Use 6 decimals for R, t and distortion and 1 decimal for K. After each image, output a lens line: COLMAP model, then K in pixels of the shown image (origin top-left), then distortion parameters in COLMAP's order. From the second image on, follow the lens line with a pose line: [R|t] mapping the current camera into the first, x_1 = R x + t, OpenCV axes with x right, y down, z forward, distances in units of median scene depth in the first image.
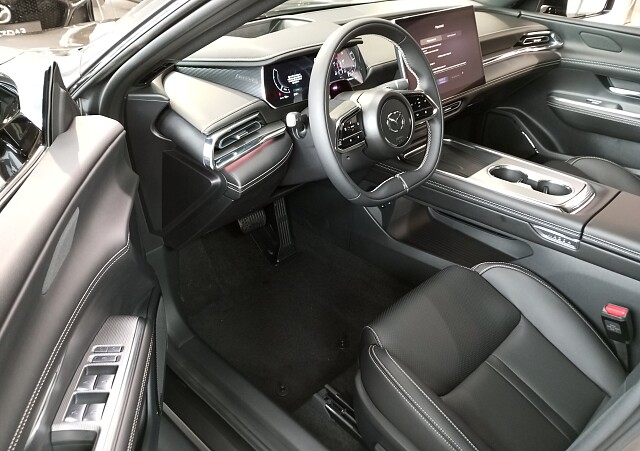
lens RADIAL K [[511.0, 0, 320.0], [0, 511.0, 225.5], [0, 0, 1]] dist [0.001022, 0.002230]
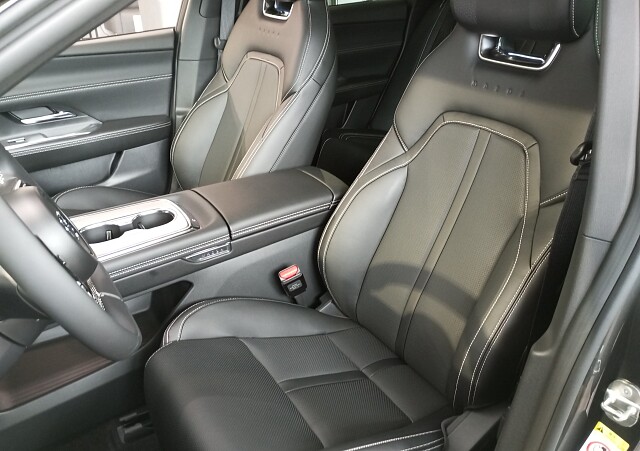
lens RADIAL K [[511.0, 0, 320.0], [0, 511.0, 225.5], [0, 0, 1]] dist [0.001022, 0.002230]
pose [[0.200569, -0.469575, 0.859809, -0.182999], [0.516884, 0.796270, 0.314300, -0.134038], [-0.832227, 0.381383, 0.402424, 0.272812]]
